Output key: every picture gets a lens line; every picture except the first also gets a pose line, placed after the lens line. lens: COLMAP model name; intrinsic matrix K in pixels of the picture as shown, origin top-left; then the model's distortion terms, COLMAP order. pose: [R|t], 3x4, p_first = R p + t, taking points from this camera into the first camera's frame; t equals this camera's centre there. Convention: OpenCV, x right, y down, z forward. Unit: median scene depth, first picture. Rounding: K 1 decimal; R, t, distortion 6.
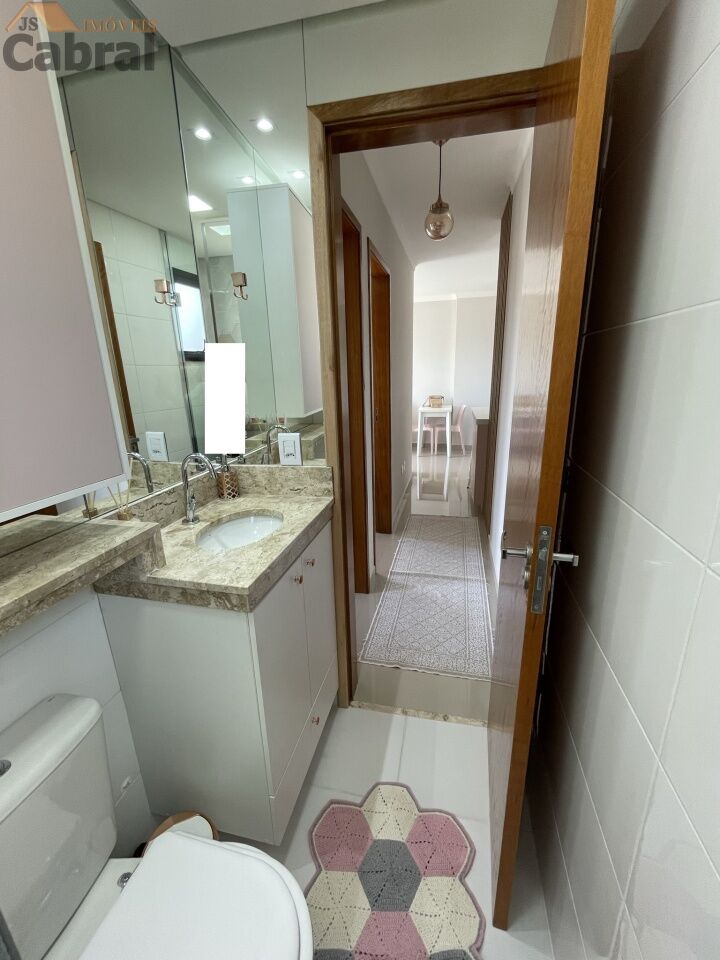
lens RADIAL K [[391.3, 0, 360.9], [0, 391.3, 482.3], [0, 0, 1]] dist [-0.003846, -0.000454]
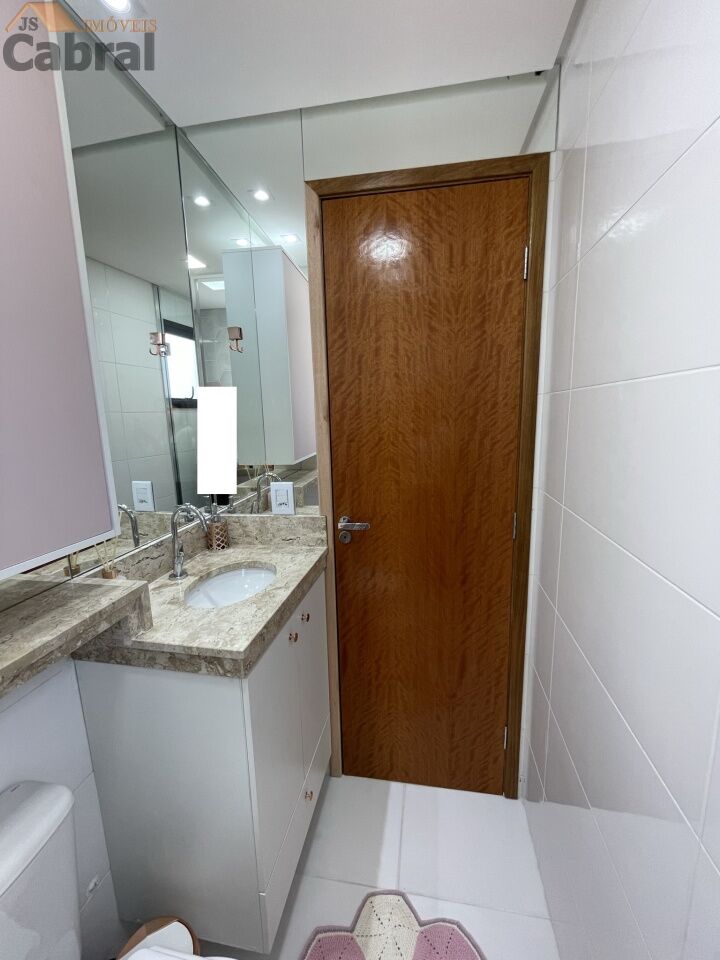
lens RADIAL K [[391.3, 0, 361.1], [0, 391.3, 481.1], [0, 0, 1]] dist [-0.003846, -0.000454]
pose [[0.998941, -0.007388, 0.045419, -0.035628], [0.012292, 0.994002, -0.108665, -0.022088], [-0.044344, 0.109108, 0.993040, 0.012460]]
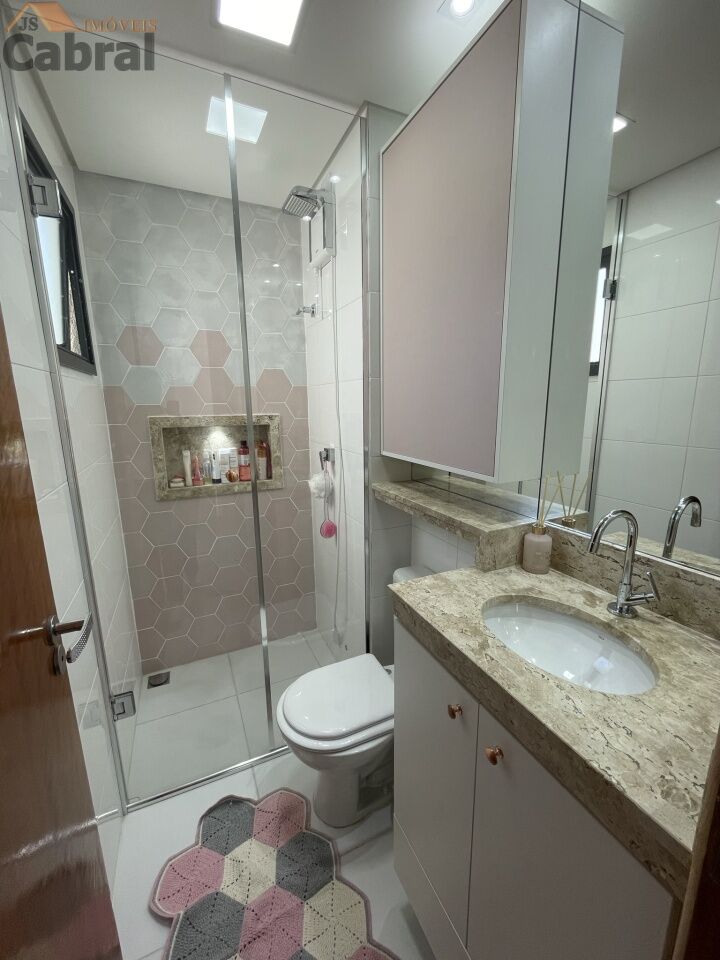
lens RADIAL K [[391.3, 0, 358.5], [0, 391.3, 478.8], [0, 0, 1]] dist [-0.003846, -0.000454]
pose [[-0.791436, 0.155136, -0.591237, 0.280081], [-0.134832, 0.899123, 0.416410, -0.332031], [0.596195, 0.409280, -0.690682, 1.188899]]
